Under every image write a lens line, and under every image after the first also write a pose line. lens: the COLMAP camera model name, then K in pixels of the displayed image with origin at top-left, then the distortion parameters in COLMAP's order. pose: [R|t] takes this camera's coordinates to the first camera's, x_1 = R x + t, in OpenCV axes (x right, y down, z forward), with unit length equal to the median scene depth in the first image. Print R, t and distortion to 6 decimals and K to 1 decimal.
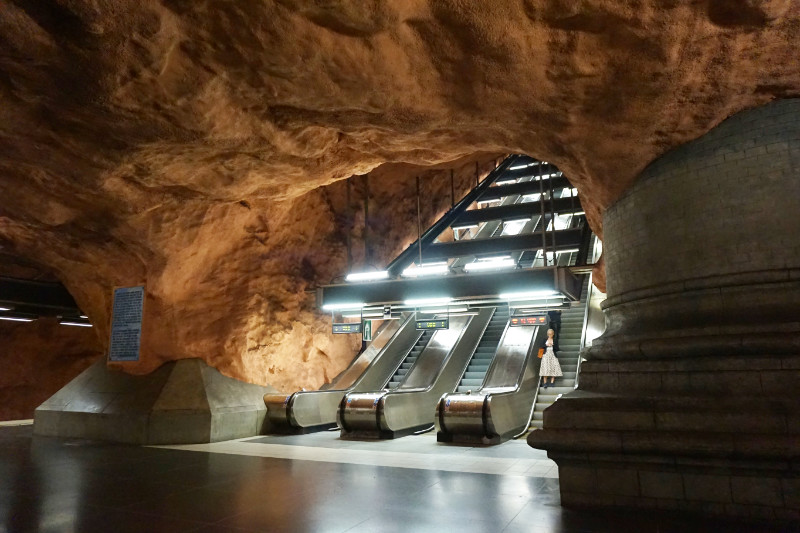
lens RADIAL K [[540.8, 0, 395.8], [0, 540.8, 266.7], [0, 0, 1]] dist [-0.023914, 0.001416]
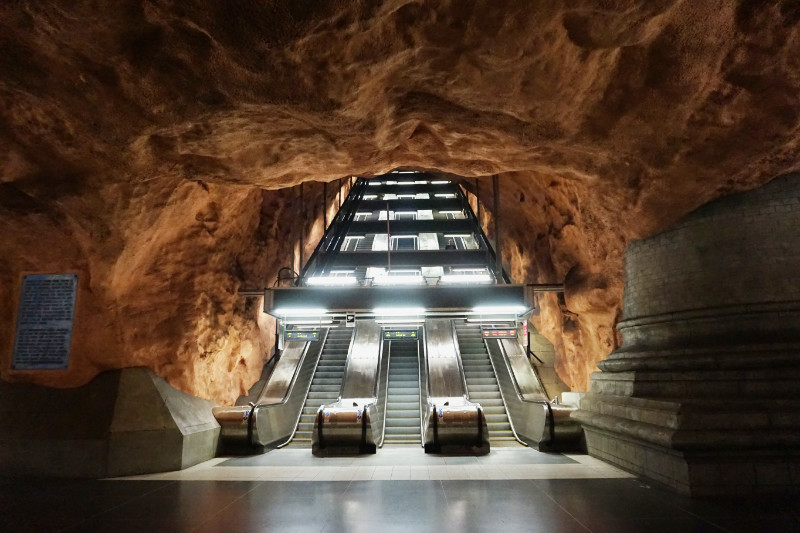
lens RADIAL K [[540.8, 0, 395.8], [0, 540.8, 266.7], [0, 0, 1]] dist [-0.023914, 0.001416]
pose [[0.917378, 0.078367, 0.390226, -0.340016], [-0.070627, 0.996917, -0.034171, 0.018908], [-0.391701, 0.003787, 0.920085, 0.096687]]
